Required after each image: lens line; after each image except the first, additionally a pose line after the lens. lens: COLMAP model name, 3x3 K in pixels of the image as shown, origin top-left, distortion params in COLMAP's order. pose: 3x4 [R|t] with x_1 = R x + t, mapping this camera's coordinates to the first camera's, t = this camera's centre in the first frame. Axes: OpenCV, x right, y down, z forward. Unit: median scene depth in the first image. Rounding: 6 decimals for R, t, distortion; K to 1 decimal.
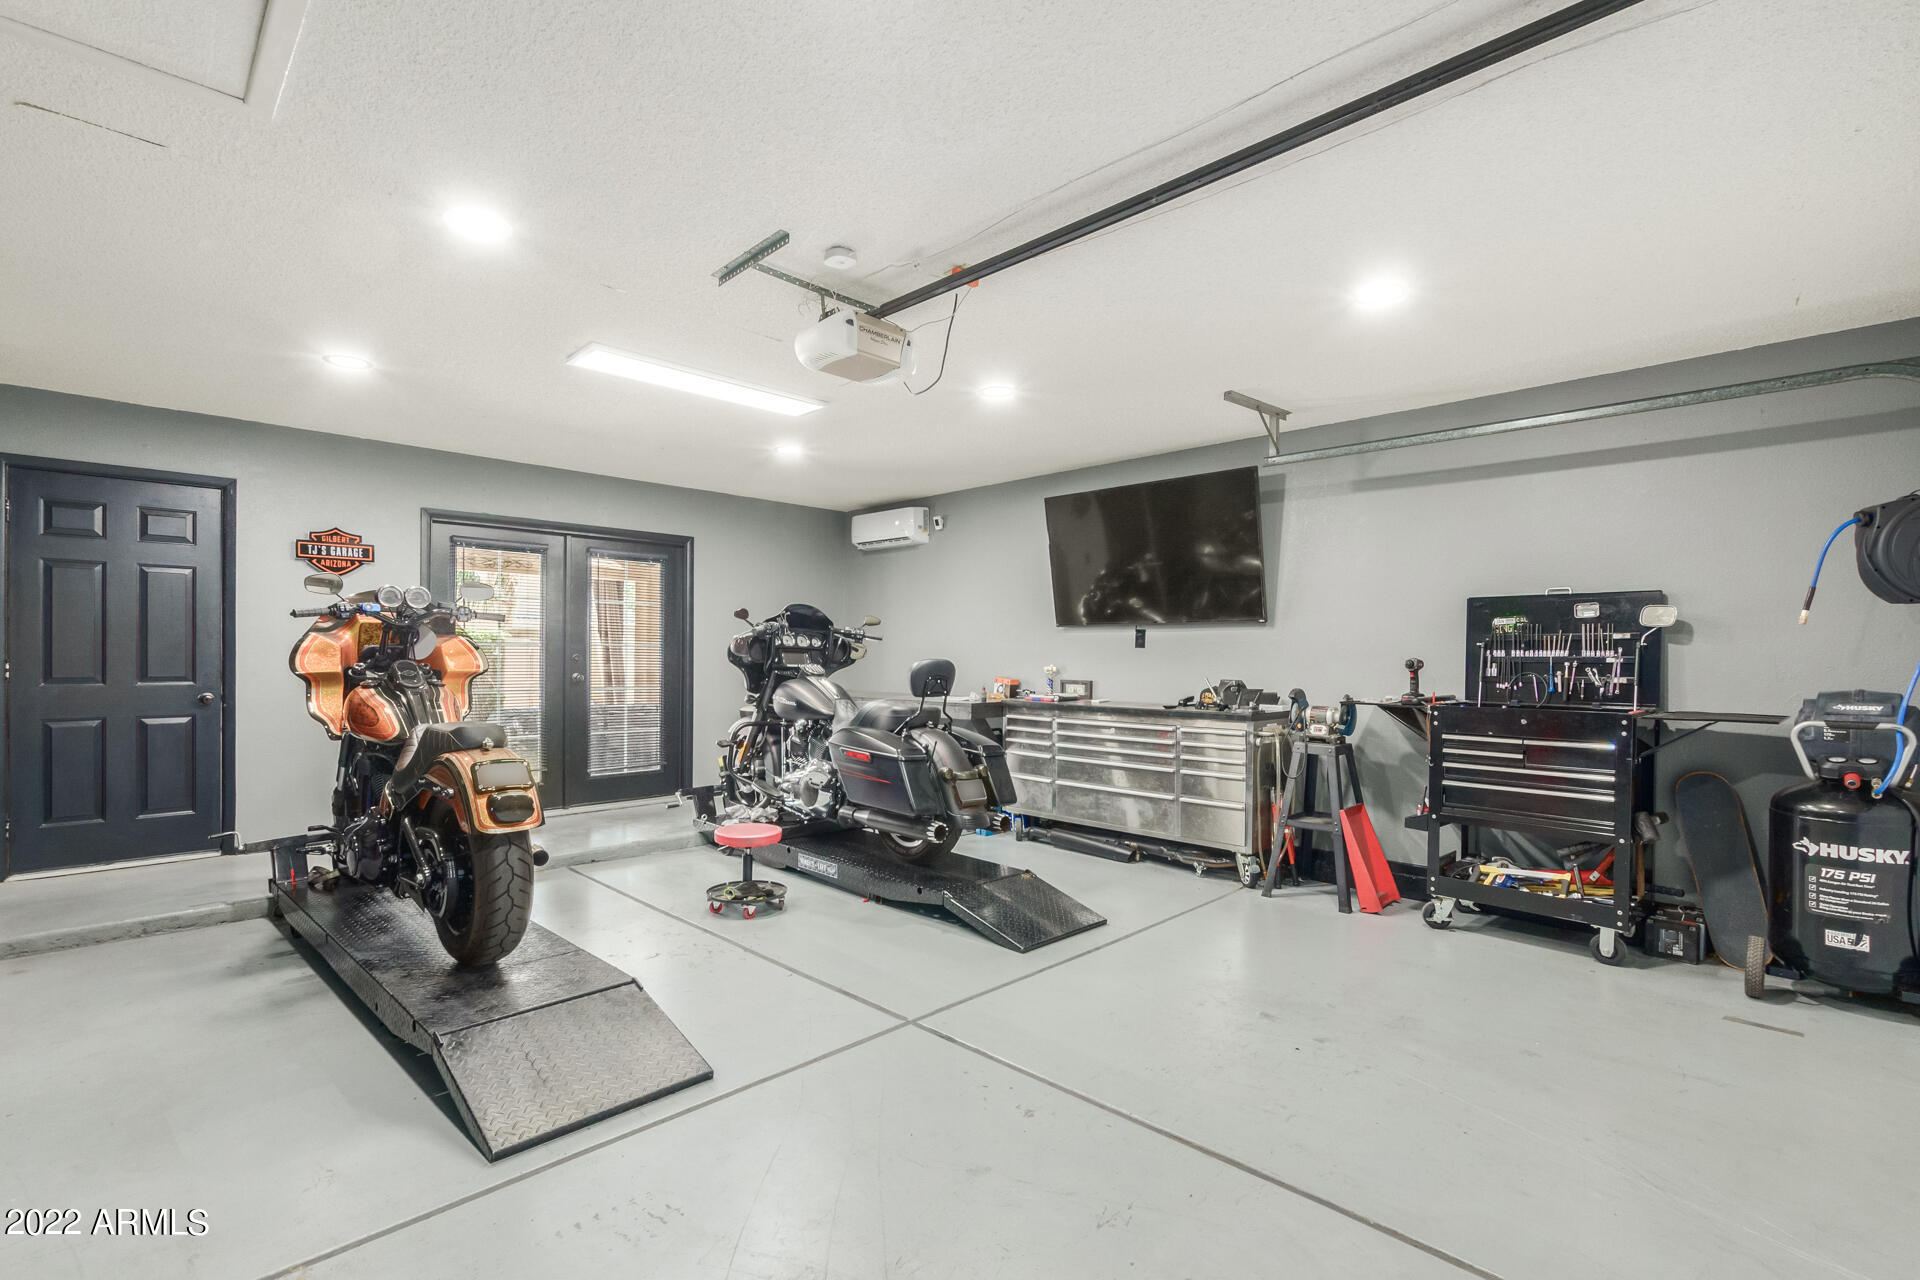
lens RADIAL K [[913.0, 0, 965.0], [0, 913.0, 663.6], [0, 0, 1]] dist [0.001360, -0.000223]
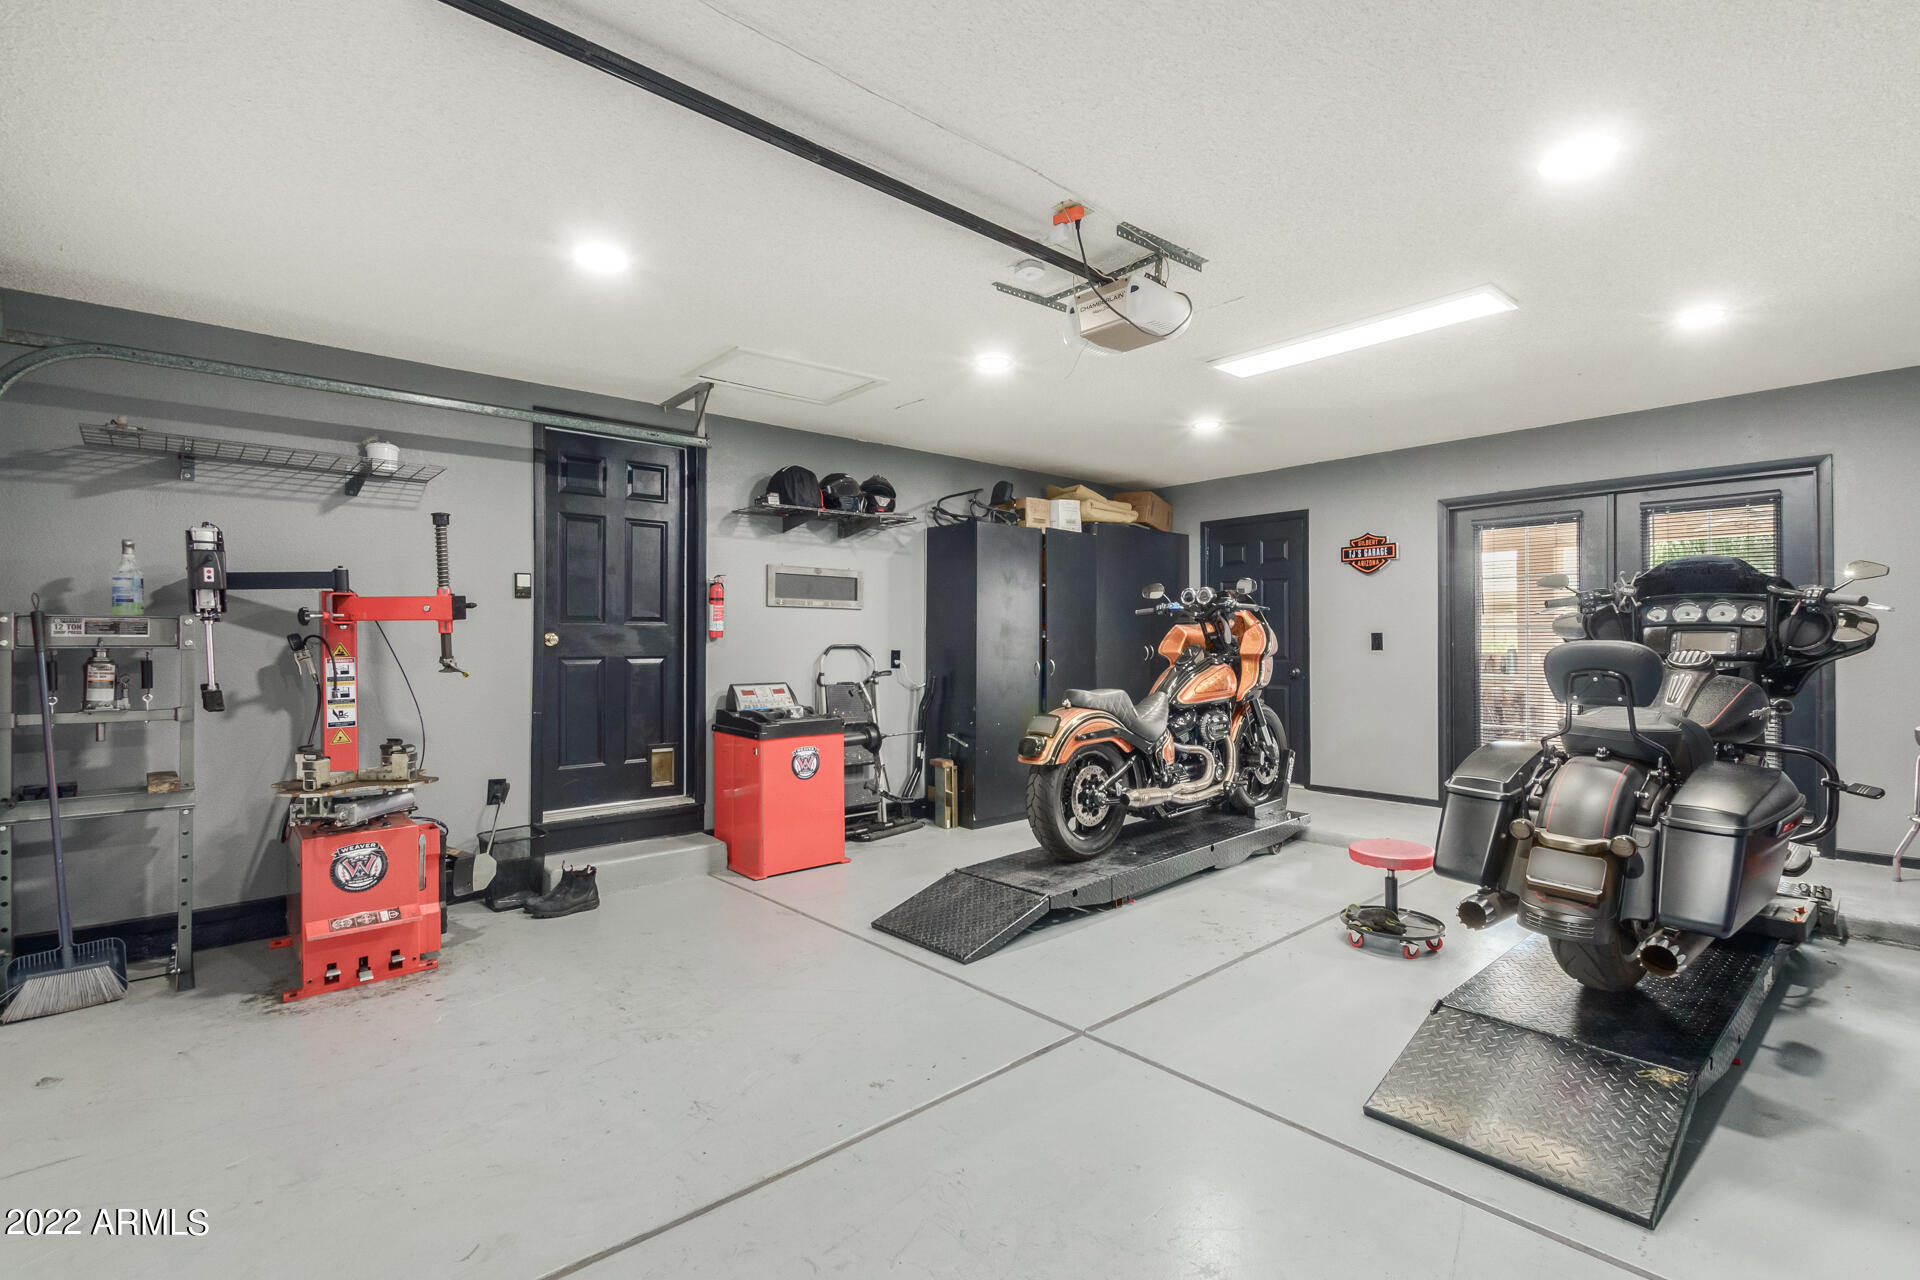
lens RADIAL K [[883.5, 0, 954.9], [0, 883.5, 640.6], [0, 0, 1]] dist [0.006327, -0.000492]
pose [[-0.101572, -0.004005, -0.994820, 0.508063], [-0.000361, 0.999992, -0.003989, -0.003416], [0.994828, -0.000046, -0.101573, 0.570741]]
